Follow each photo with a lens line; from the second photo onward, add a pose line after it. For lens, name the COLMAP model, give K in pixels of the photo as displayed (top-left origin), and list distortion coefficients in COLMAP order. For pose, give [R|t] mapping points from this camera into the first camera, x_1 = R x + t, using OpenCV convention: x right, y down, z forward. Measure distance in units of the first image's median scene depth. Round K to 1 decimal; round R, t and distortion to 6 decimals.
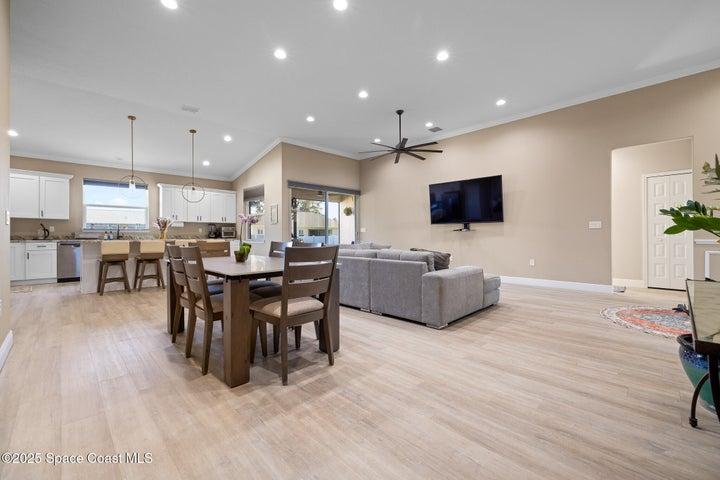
lens RADIAL K [[299.1, 0, 358.7], [0, 299.1, 234.5], [0, 0, 1]] dist [0.000698, 0.000348]
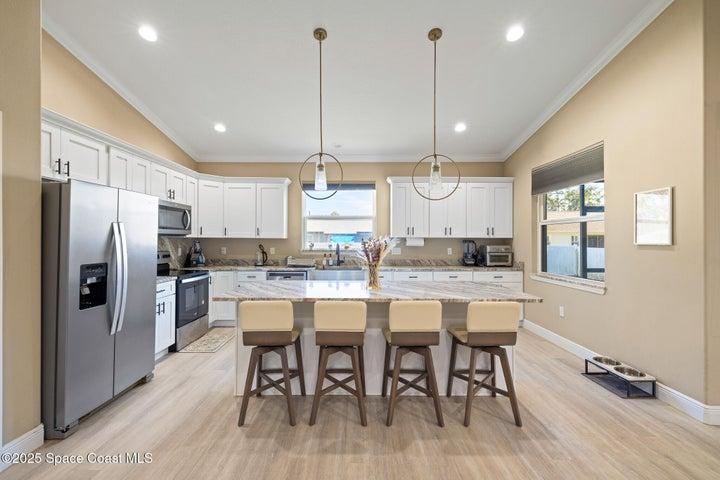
lens RADIAL K [[304.2, 0, 357.1], [0, 304.2, 239.0], [0, 0, 1]] dist [0.000216, 0.000299]
pose [[0.710841, 0.001689, -0.703351, -0.300079], [-0.001485, 0.999998, 0.000900, -0.047563], [0.703352, 0.000405, 0.710842, 0.562635]]
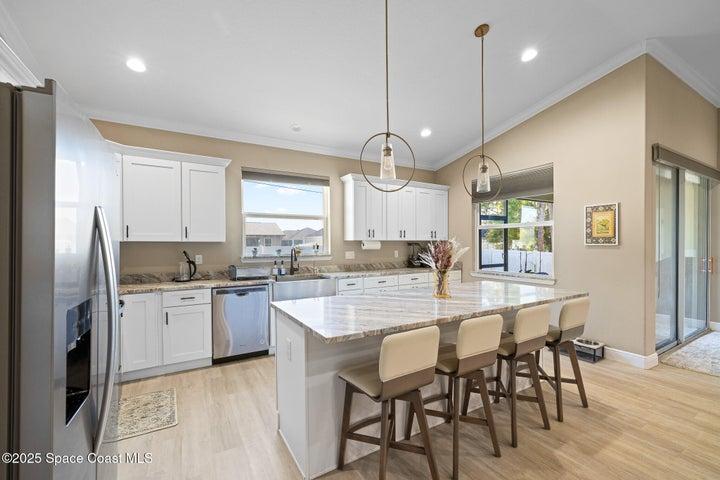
lens RADIAL K [[304.5, 0, 360.3], [0, 304.5, 245.0], [0, 0, 1]] dist [0.000498, 0.000079]
pose [[0.968497, -0.000421, -0.249026, -0.562084], [0.002760, 0.999955, 0.009042, -0.046681], [0.249011, -0.009445, 0.968454, 0.499180]]
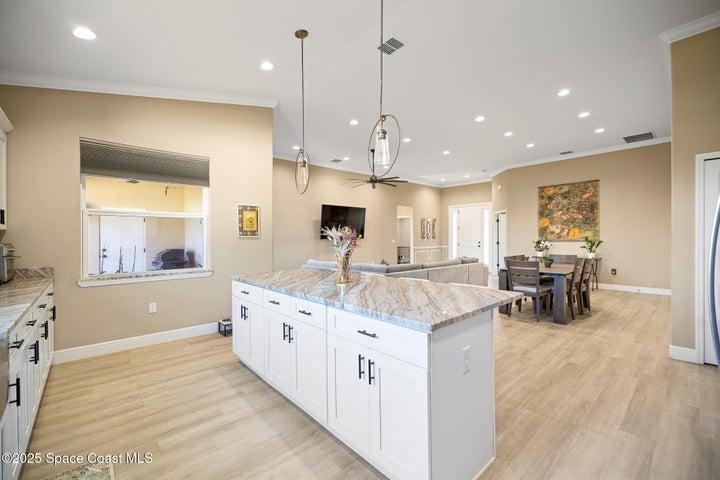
lens RADIAL K [[304.2, 0, 357.1], [0, 304.2, 239.0], [0, 0, 1]] dist [0.000216, 0.000299]
pose [[0.064004, -0.001394, 0.997949, -0.917568], [0.003376, 0.999994, 0.001180, -0.036982], [-0.997944, 0.003293, 0.064008, 0.814652]]
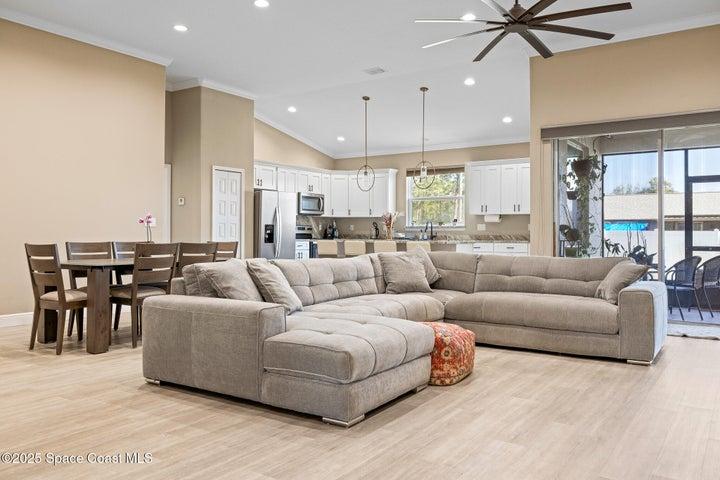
lens RADIAL K [[578.4, 0, 359.5], [0, 578.4, 223.0], [0, 0, 1]] dist [-0.001025, 0.000993]
pose [[0.195402, -0.016535, -0.980584, 0.703159], [-0.001465, 0.999852, -0.017152, -0.002044], [0.980722, 0.004788, 0.195349, 0.535235]]
